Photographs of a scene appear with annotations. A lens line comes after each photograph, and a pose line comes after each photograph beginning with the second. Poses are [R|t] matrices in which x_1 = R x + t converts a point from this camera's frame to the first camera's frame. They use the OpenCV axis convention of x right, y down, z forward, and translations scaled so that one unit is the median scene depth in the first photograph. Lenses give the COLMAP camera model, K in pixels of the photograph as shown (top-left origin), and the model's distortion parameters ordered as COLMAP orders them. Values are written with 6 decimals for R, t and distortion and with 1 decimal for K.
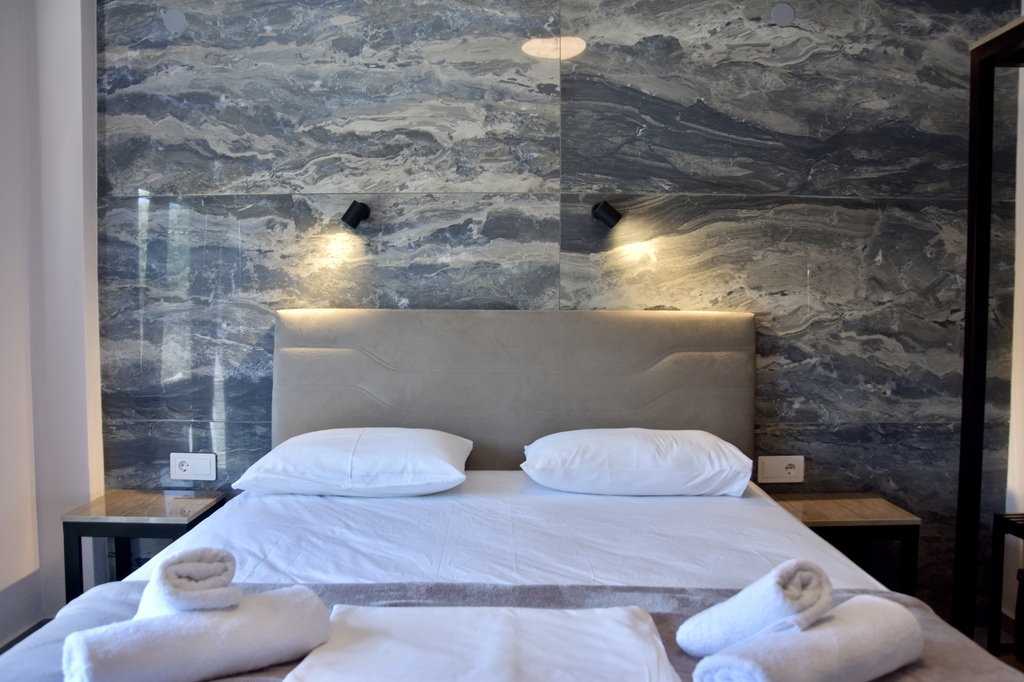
lens RADIAL K [[820.8, 0, 509.7], [0, 820.8, 344.3], [0, 0, 1]] dist [-0.156747, 0.129581]
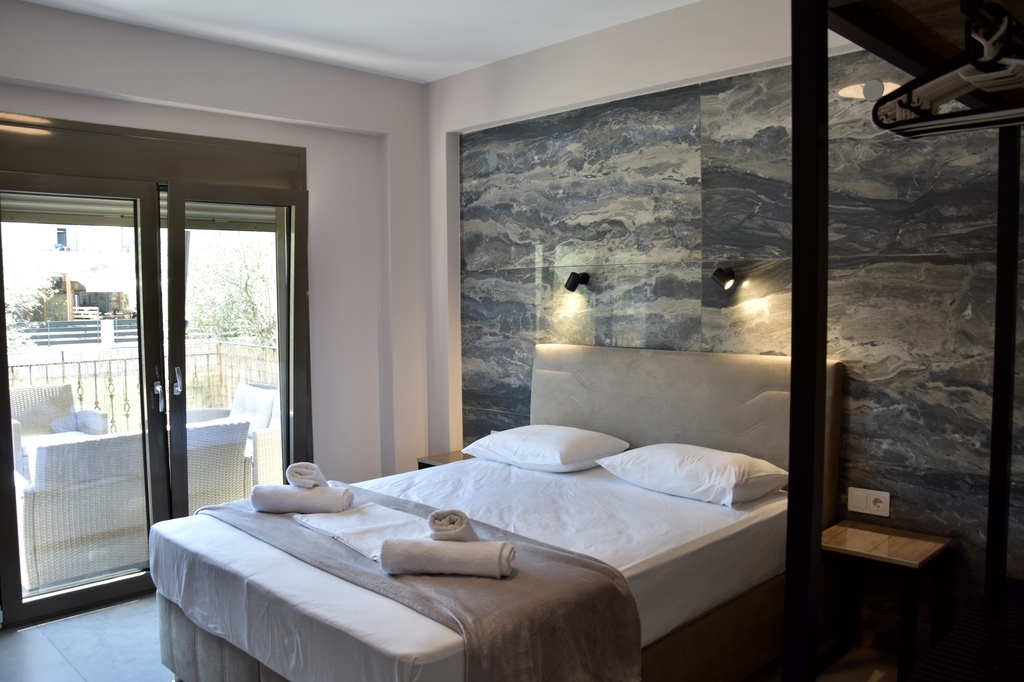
lens RADIAL K [[820.8, 0, 517.6], [0, 820.8, 345.8], [0, 0, 1]] dist [-0.156747, 0.129581]
pose [[0.707509, 0.035384, -0.705818, 0.773524], [-0.025182, 0.999374, 0.024859, -0.075968], [0.706256, 0.000186, 0.707957, -0.122314]]
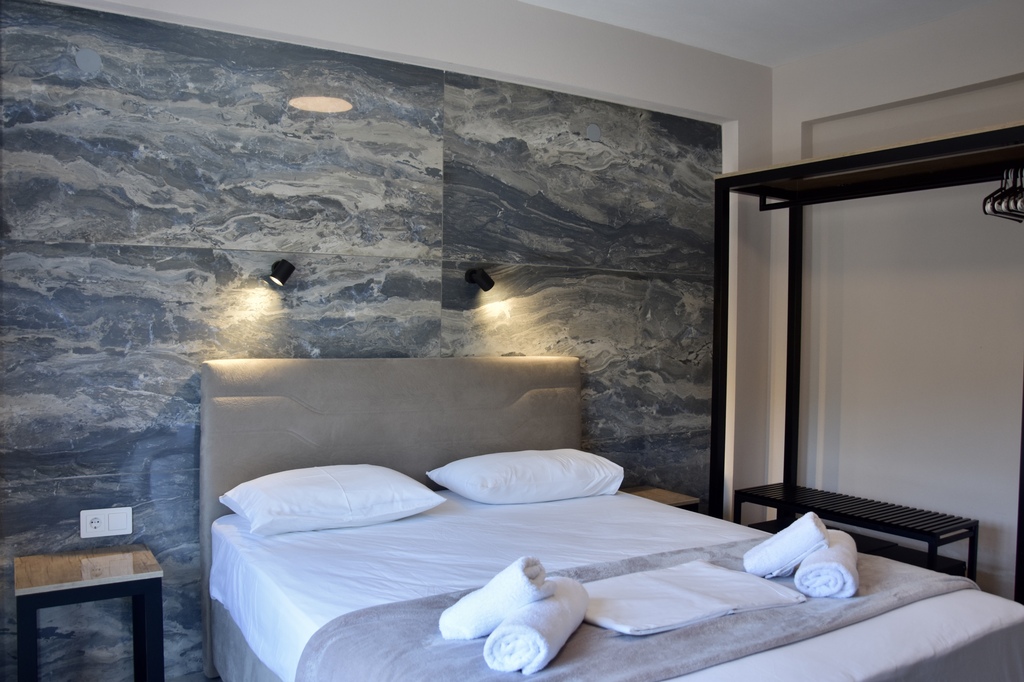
lens RADIAL K [[820.8, 0, 511.2], [0, 820.8, 345.6], [0, 0, 1]] dist [-0.156747, 0.129581]
pose [[0.849765, -0.007148, 0.527113, -0.489889], [0.018188, 0.999710, -0.015765, -0.038064], [-0.526847, 0.022983, 0.849649, -0.078091]]
